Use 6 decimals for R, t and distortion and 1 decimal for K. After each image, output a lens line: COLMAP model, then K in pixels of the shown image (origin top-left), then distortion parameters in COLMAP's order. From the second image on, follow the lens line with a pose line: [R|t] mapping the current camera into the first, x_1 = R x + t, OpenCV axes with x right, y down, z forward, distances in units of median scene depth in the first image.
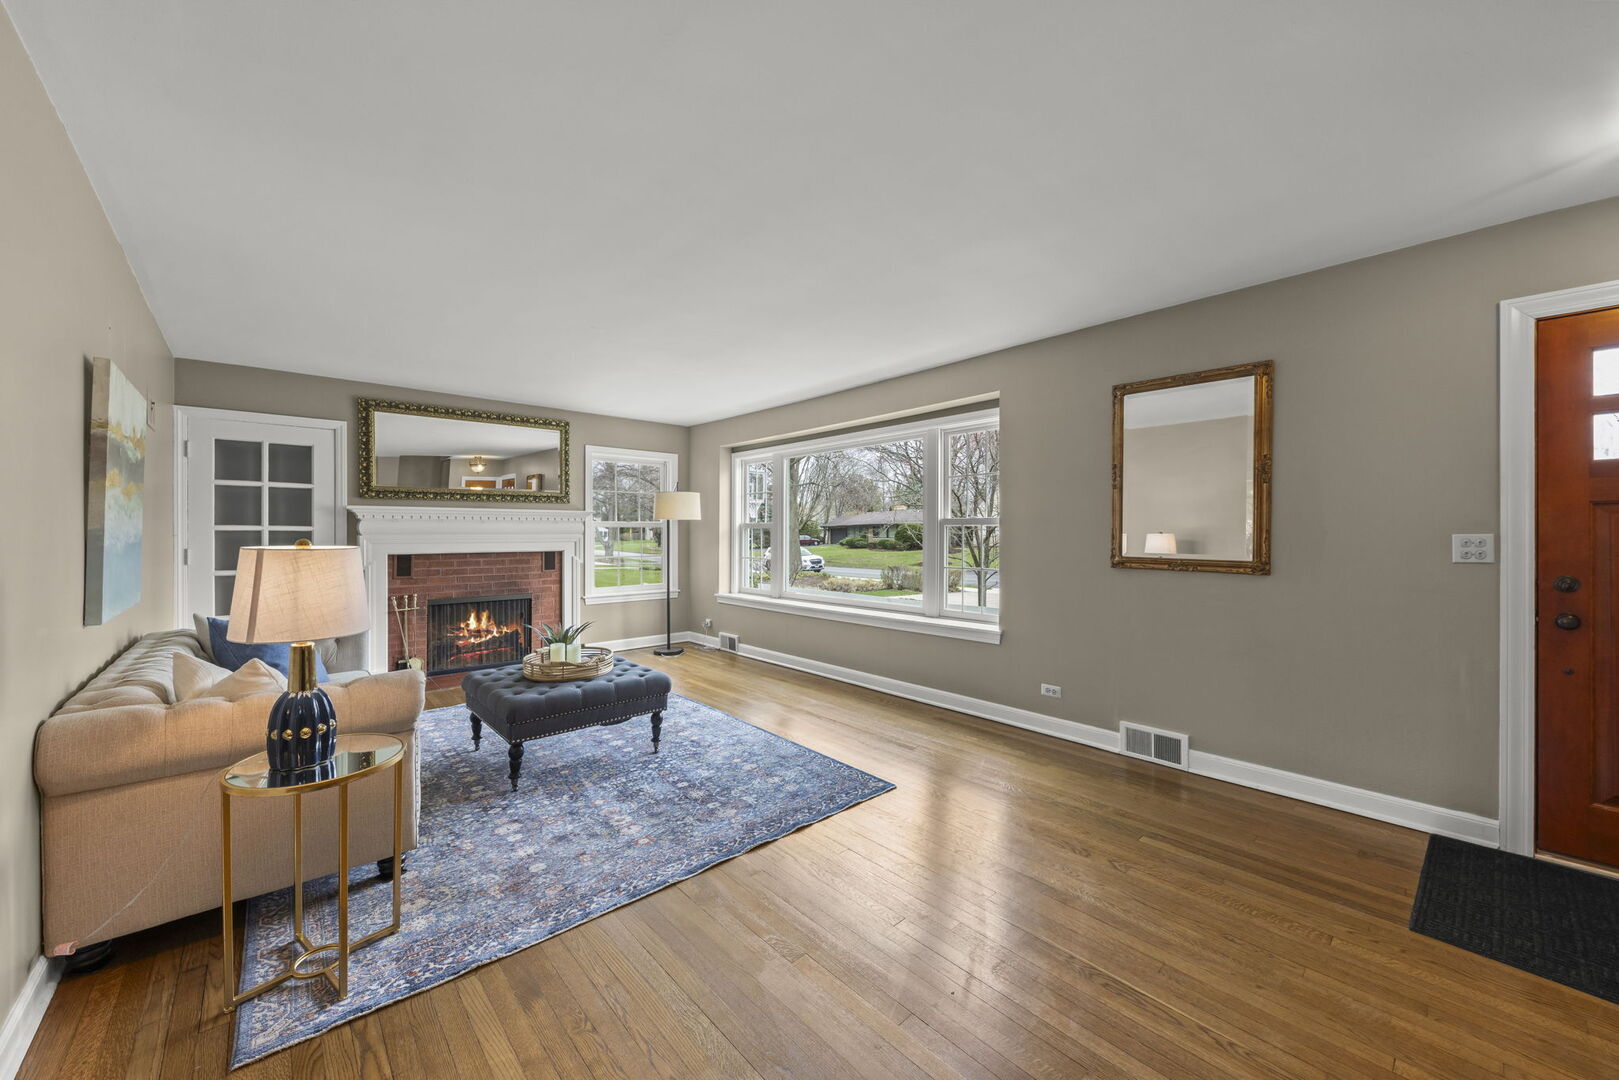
lens RADIAL K [[603.5, 0, 814.6], [0, 603.5, 538.1], [0, 0, 1]] dist [0.009816, -0.004888]
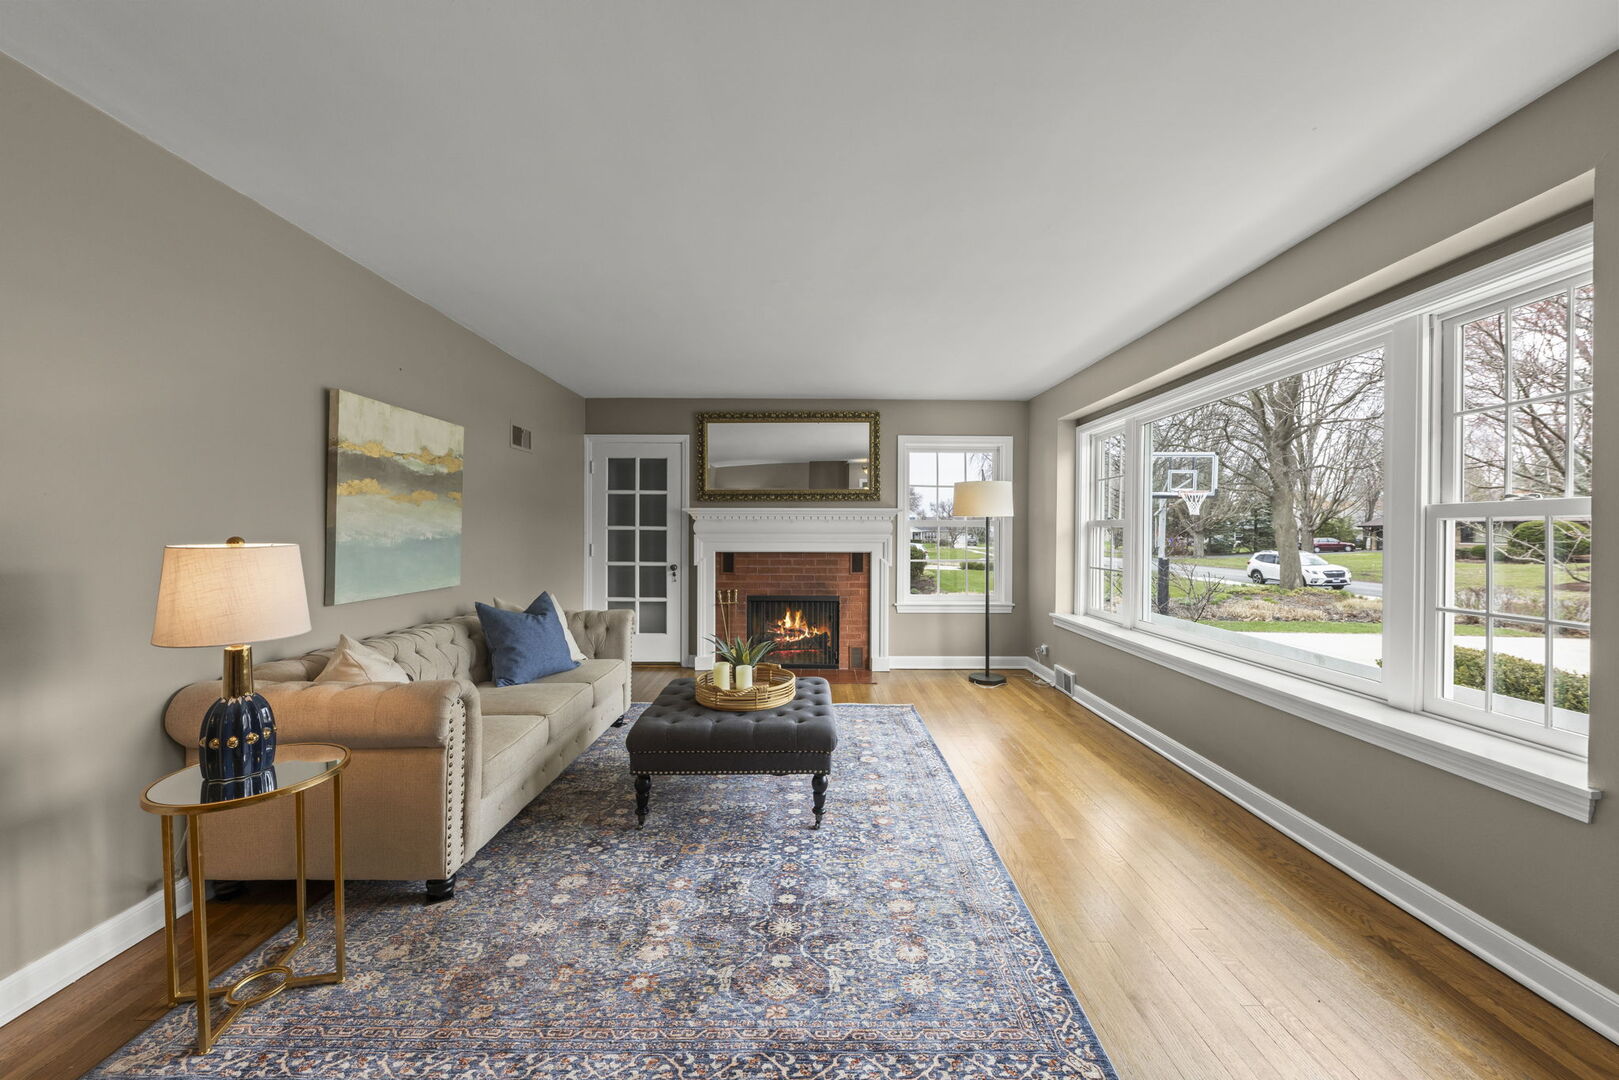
lens RADIAL K [[603.5, 0, 815.0], [0, 603.5, 532.5], [0, 0, 1]] dist [0.009816, -0.004888]
pose [[0.746501, 0.002453, -0.665380, 0.229529], [-0.009475, 0.999931, -0.006944, -0.003413], [0.665317, 0.011488, 0.746473, 0.442352]]
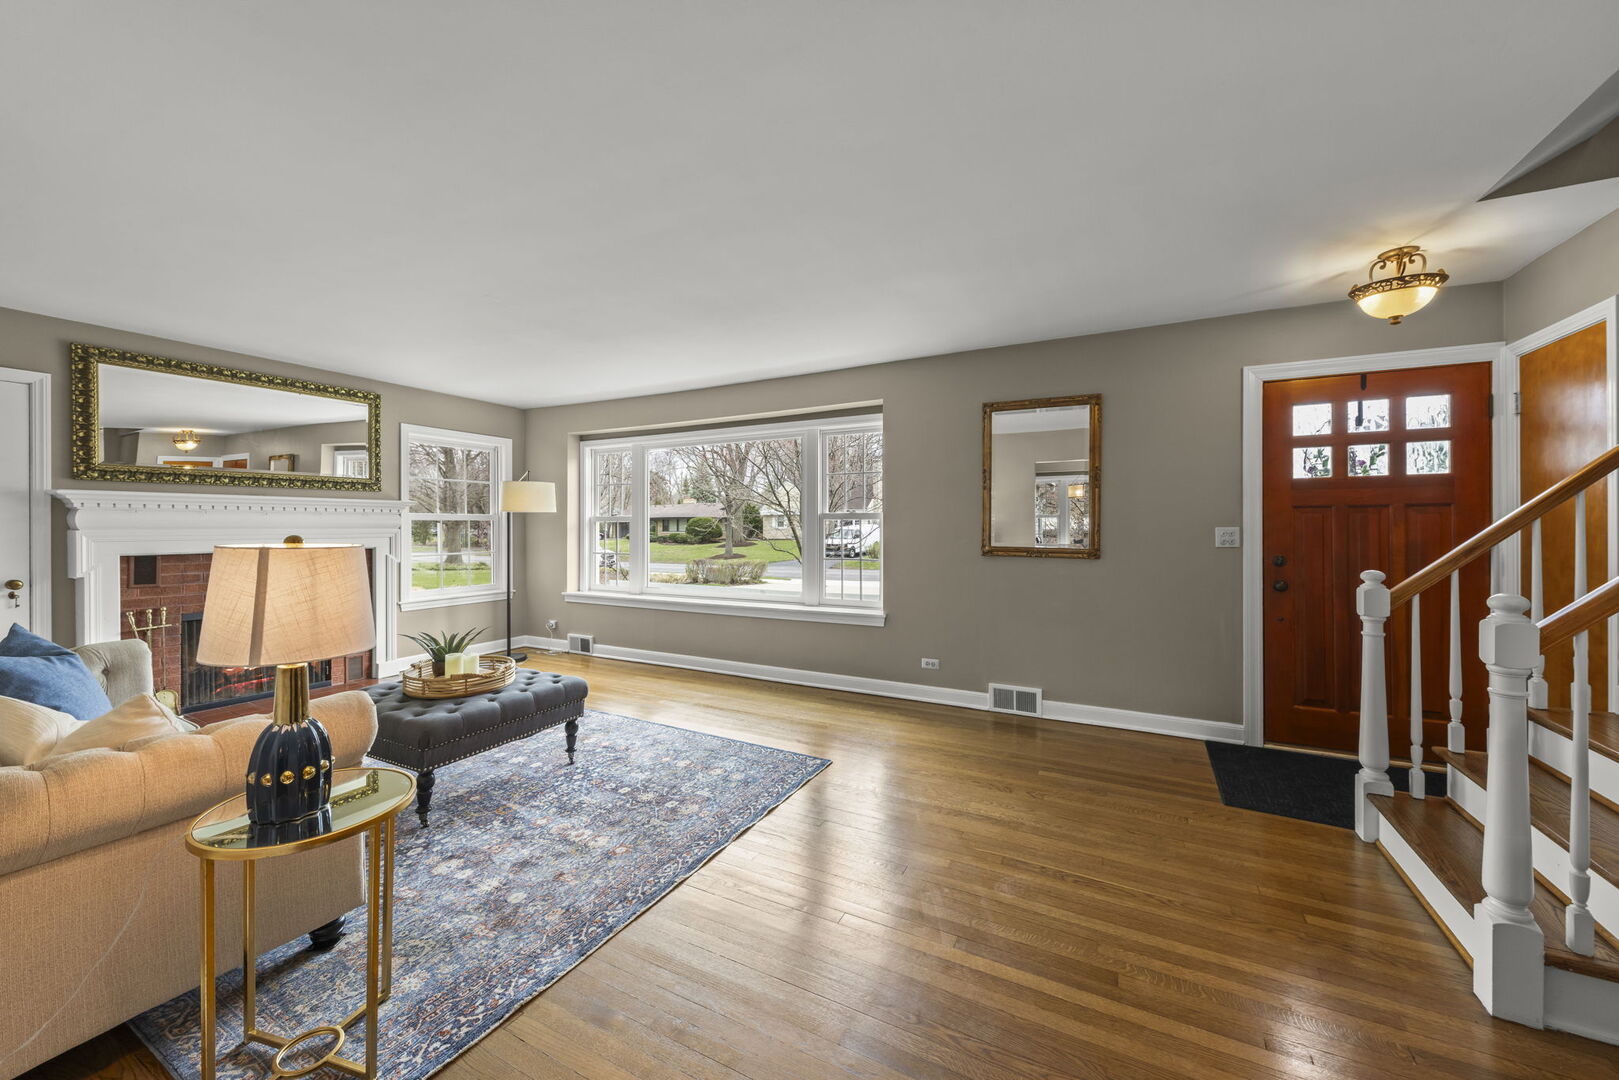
lens RADIAL K [[603.5, 0, 816.4], [0, 603.5, 532.8], [0, 0, 1]] dist [0.009816, -0.004888]
pose [[0.937085, -0.004223, 0.349074, -0.233924], [0.003451, 0.999990, 0.002833, -0.000934], [-0.349083, -0.001450, 0.937091, -0.001280]]
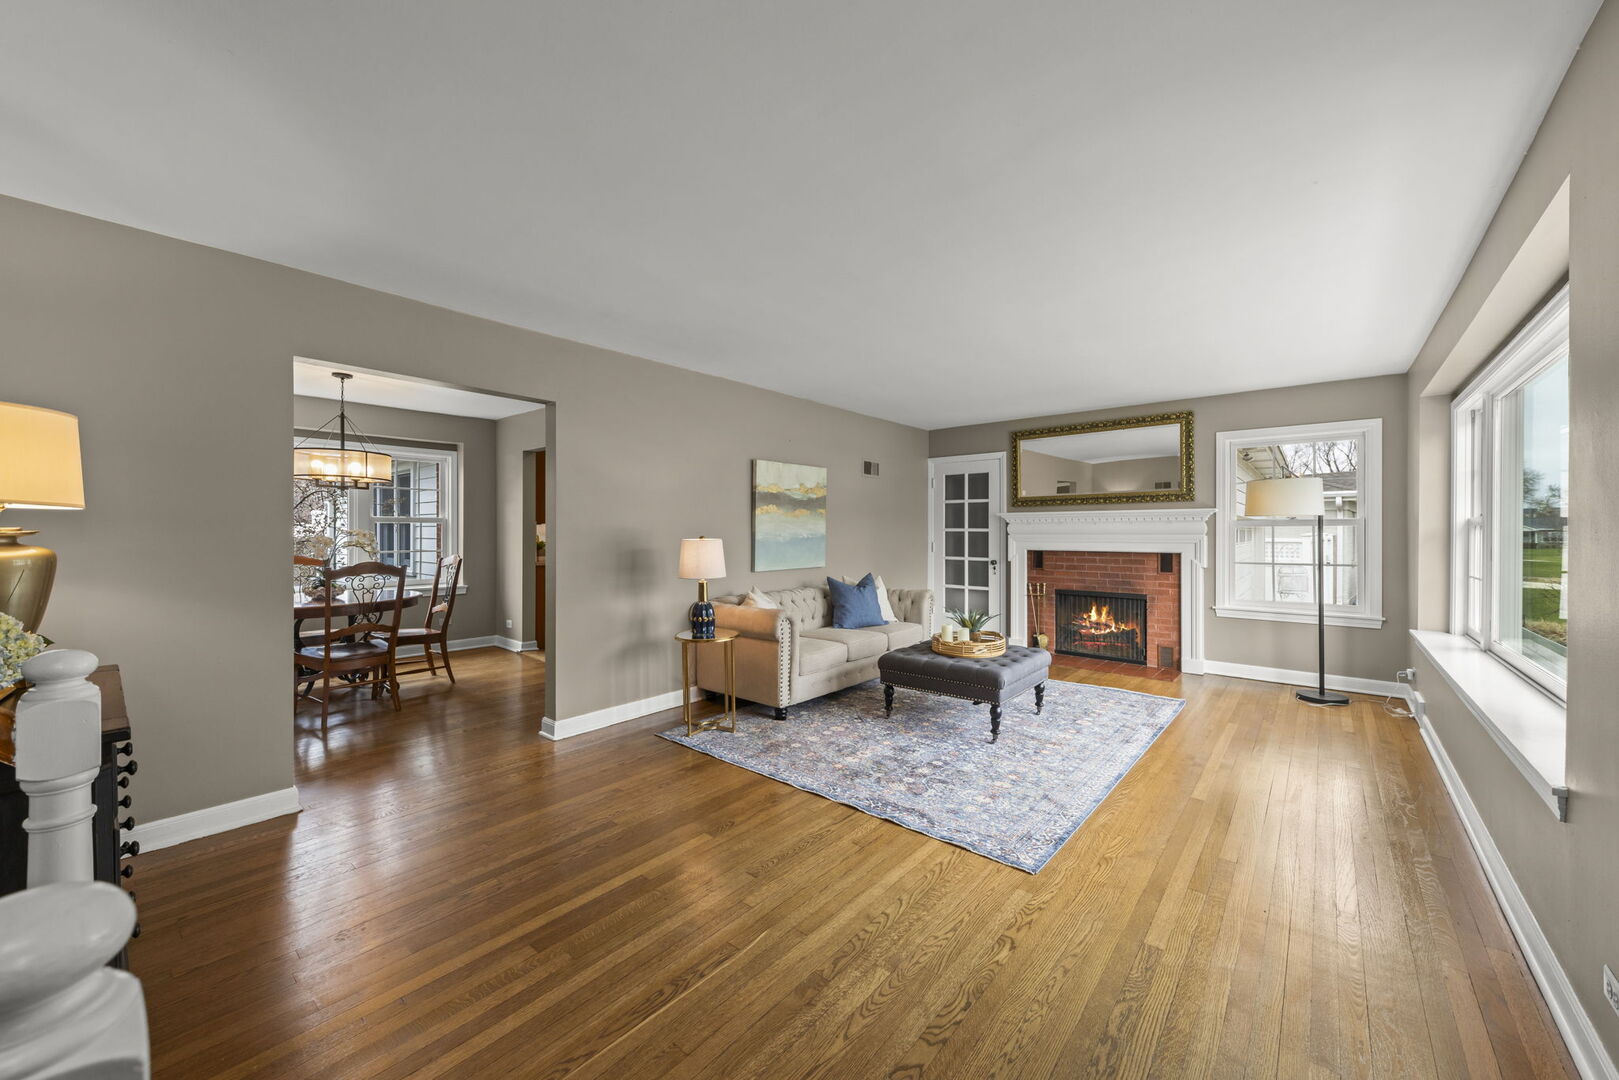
lens RADIAL K [[603.5, 0, 809.7], [0, 603.5, 538.5], [0, 0, 1]] dist [0.009816, -0.004888]
pose [[0.134861, 0.010780, -0.990806, 0.732246], [-0.010322, 0.999902, 0.009474, -0.007242], [0.990811, 0.008950, 0.134959, 0.543163]]
